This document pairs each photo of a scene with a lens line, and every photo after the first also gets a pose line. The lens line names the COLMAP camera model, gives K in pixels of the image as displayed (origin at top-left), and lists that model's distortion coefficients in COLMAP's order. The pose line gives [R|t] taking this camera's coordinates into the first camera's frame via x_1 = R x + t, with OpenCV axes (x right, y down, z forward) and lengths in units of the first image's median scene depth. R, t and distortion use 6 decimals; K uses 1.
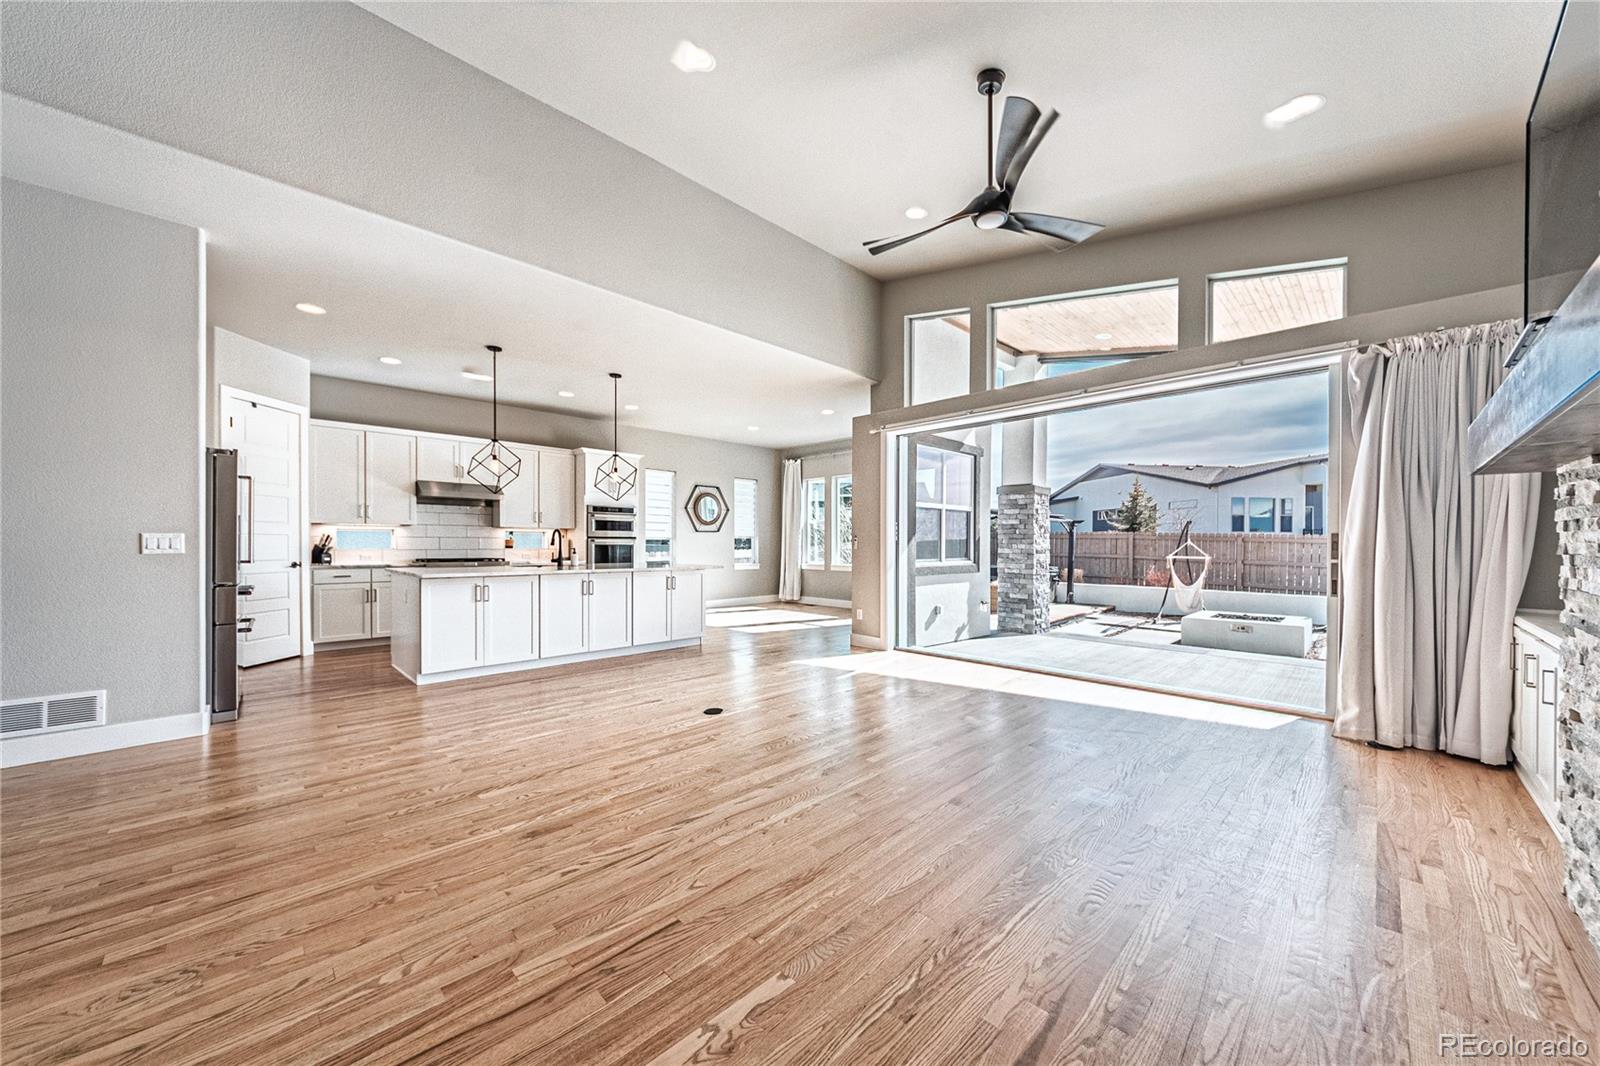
lens RADIAL K [[574.7, 0, 800.6], [0, 574.7, 545.9], [0, 0, 1]] dist [-0.000577, 0.001941]
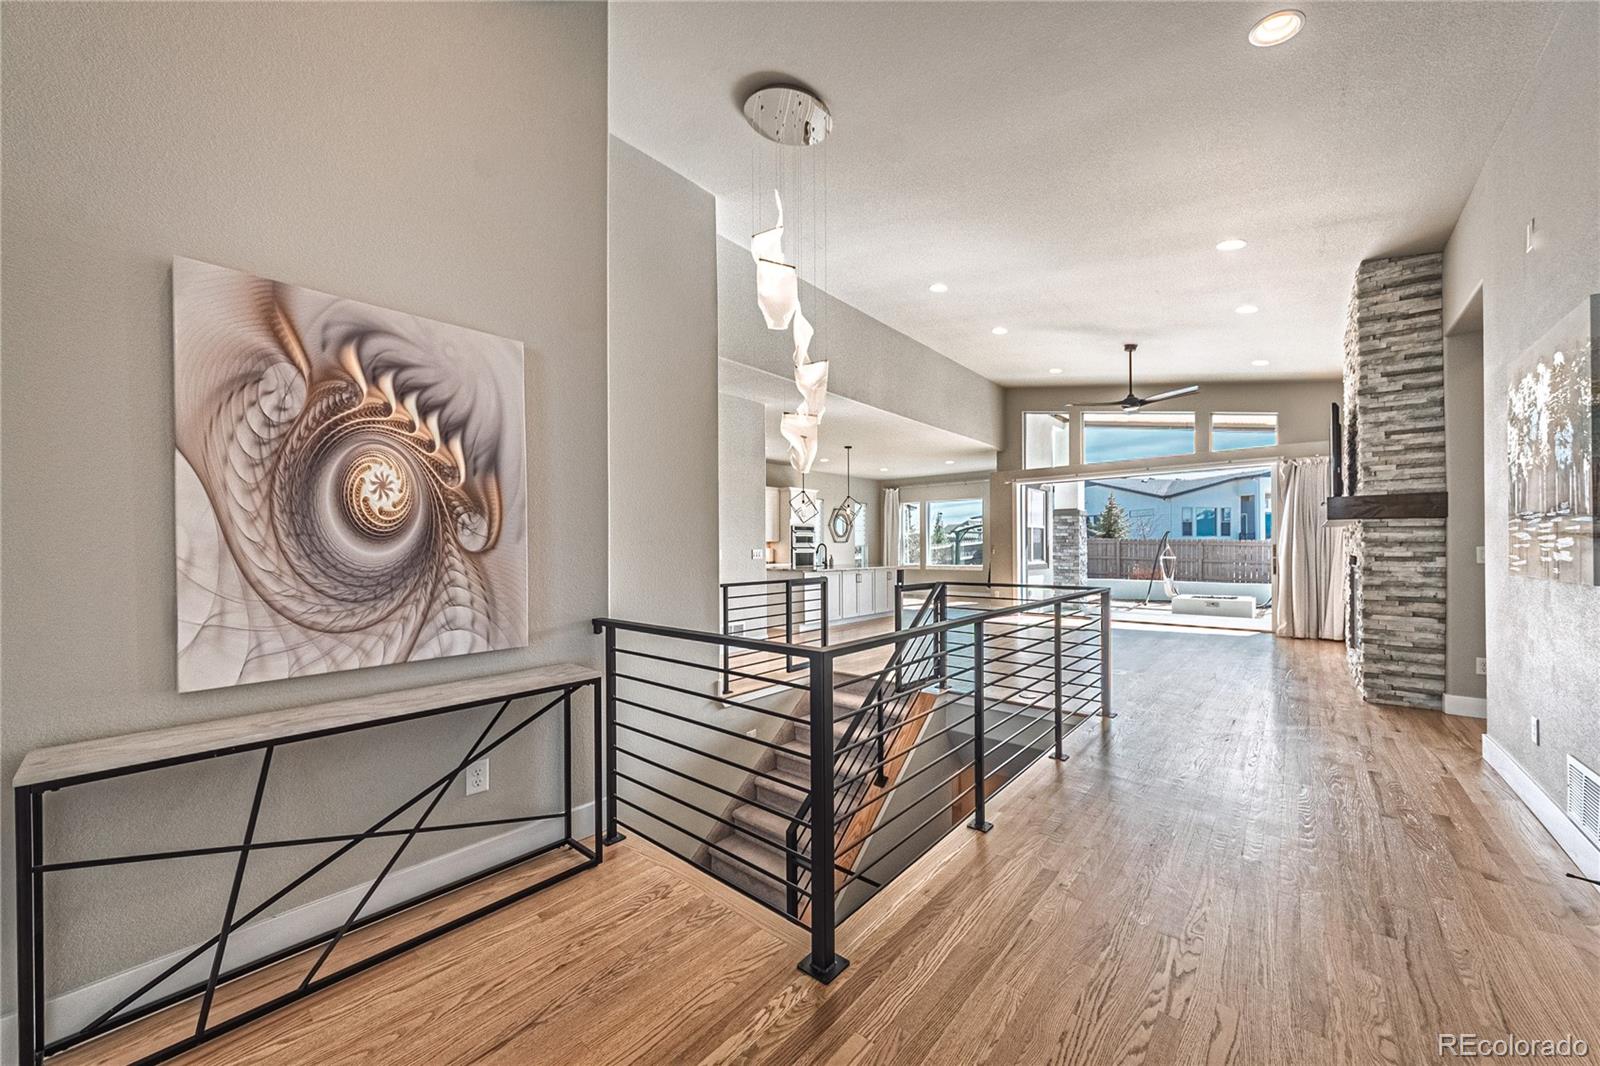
lens RADIAL K [[578.0, 0, 794.2], [0, 578.0, 549.4], [0, 0, 1]] dist [0.000324, -0.000018]
pose [[0.997649, -0.009862, 0.067811, -0.754855], [0.010112, 0.999943, -0.003340, -0.009981], [-0.067774, 0.004018, 0.997693, -0.772561]]
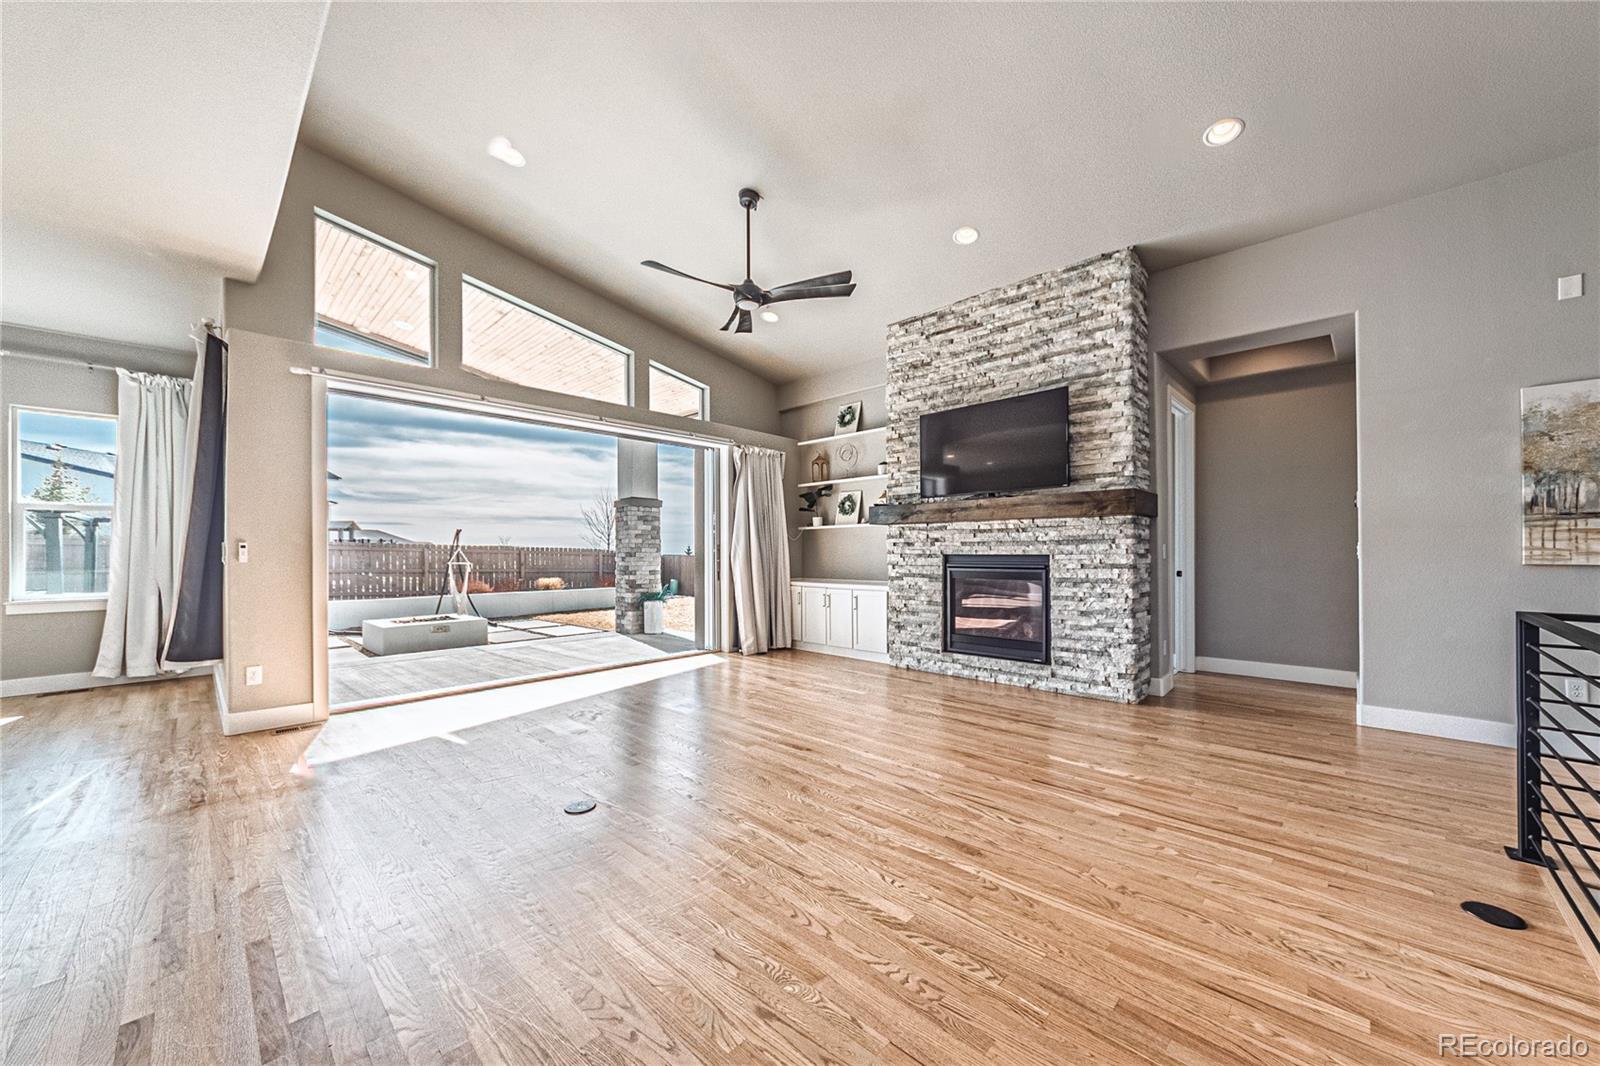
lens RADIAL K [[584.2, 0, 809.7], [0, 584.2, 549.5], [0, 0, 1]] dist [-0.000331, -0.000122]
pose [[-0.034029, 0.000032, 0.999421, -0.652329], [0.008589, 0.999963, 0.000260, -0.003850], [-0.999384, 0.008593, -0.034028, 0.592685]]
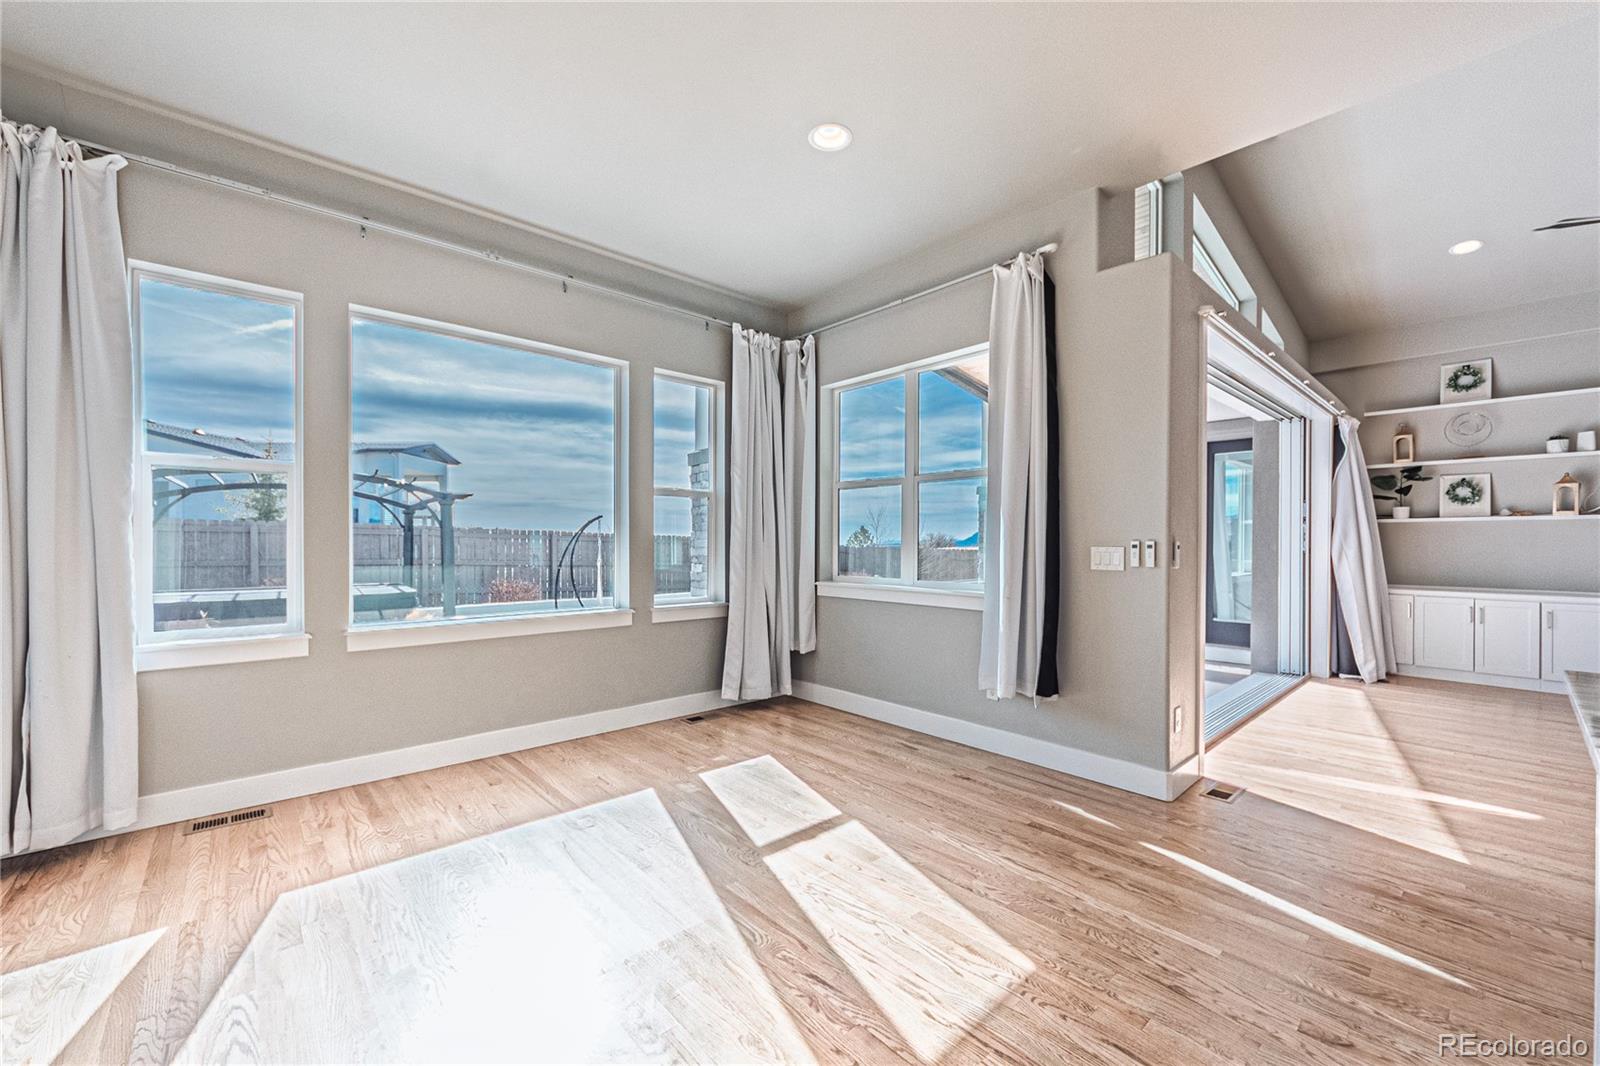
lens RADIAL K [[631.8, 0, 801.3], [0, 631.8, 544.3], [0, 0, 1]] dist [0.000262, 0.000075]
pose [[0.044756, -0.006782, 0.998975, -0.496455], [0.000471, 0.999977, 0.006767, -0.020257], [-0.998998, 0.000168, 0.044758, 1.632399]]
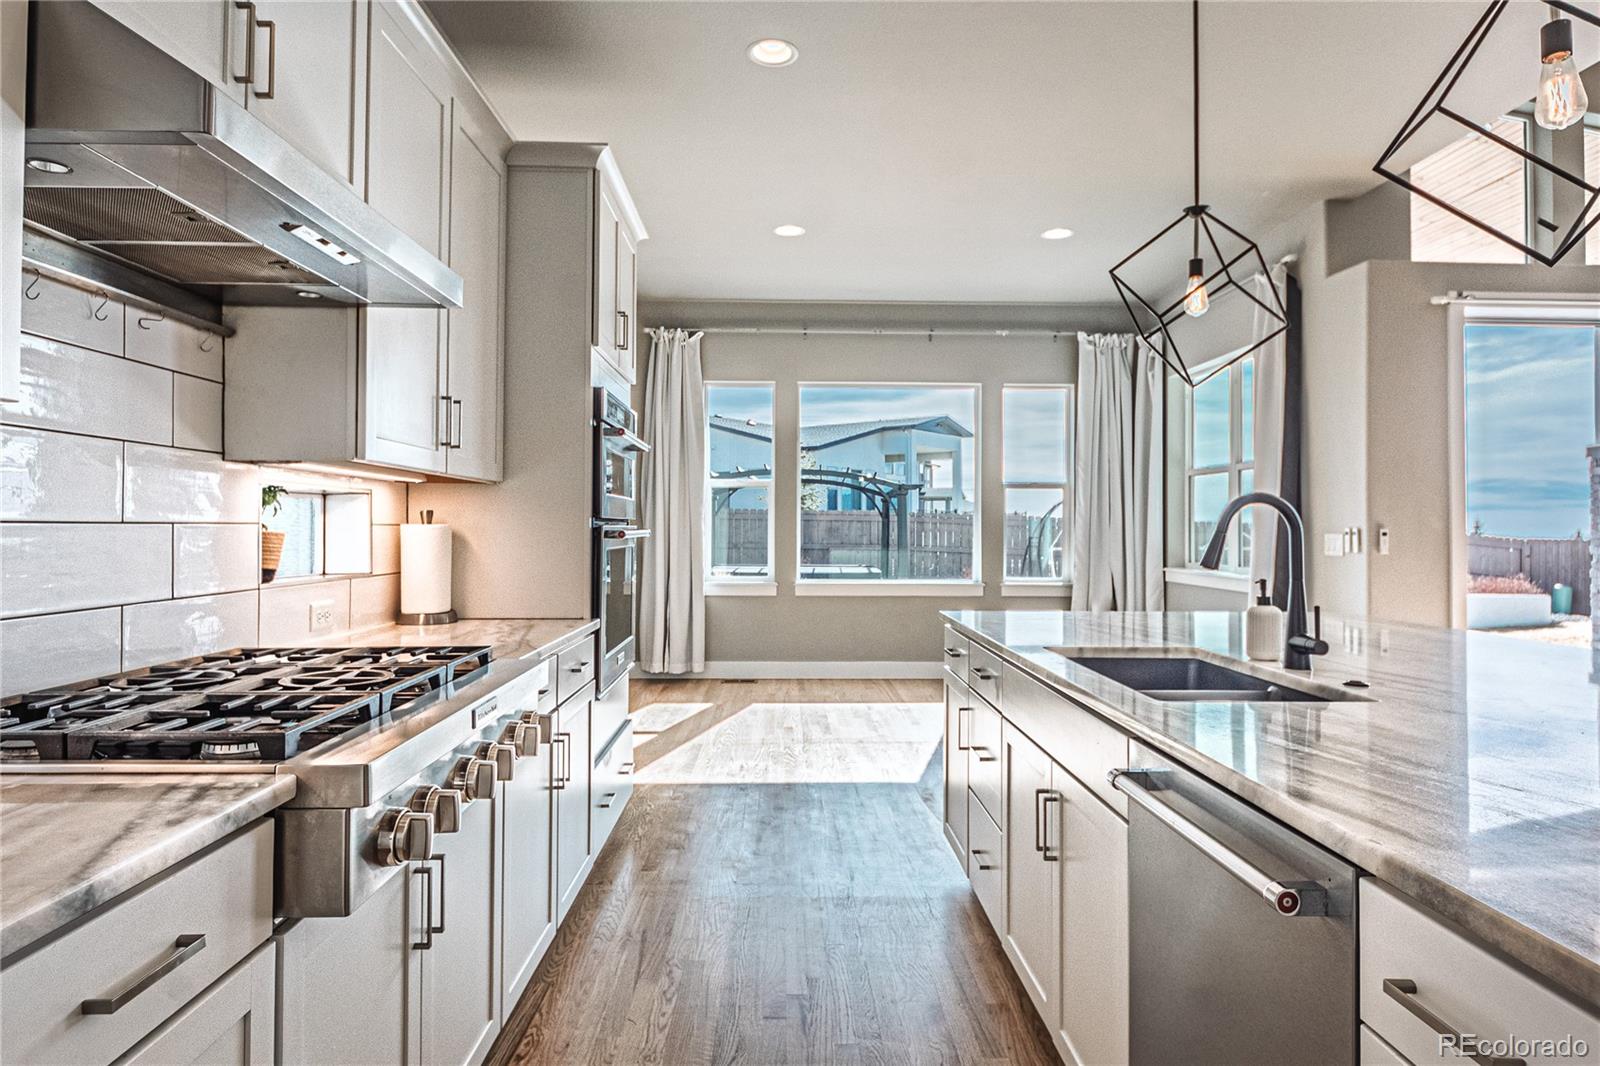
lens RADIAL K [[915.1, 0, 799.5], [0, 915.1, 504.7], [0, 0, 1]] dist [0.002071, 0.000480]
pose [[0.687035, 0.018471, 0.726390, -0.958826], [-0.001901, 0.999719, -0.023623, -0.020037], [-0.726622, 0.014849, 0.686877, 1.089637]]
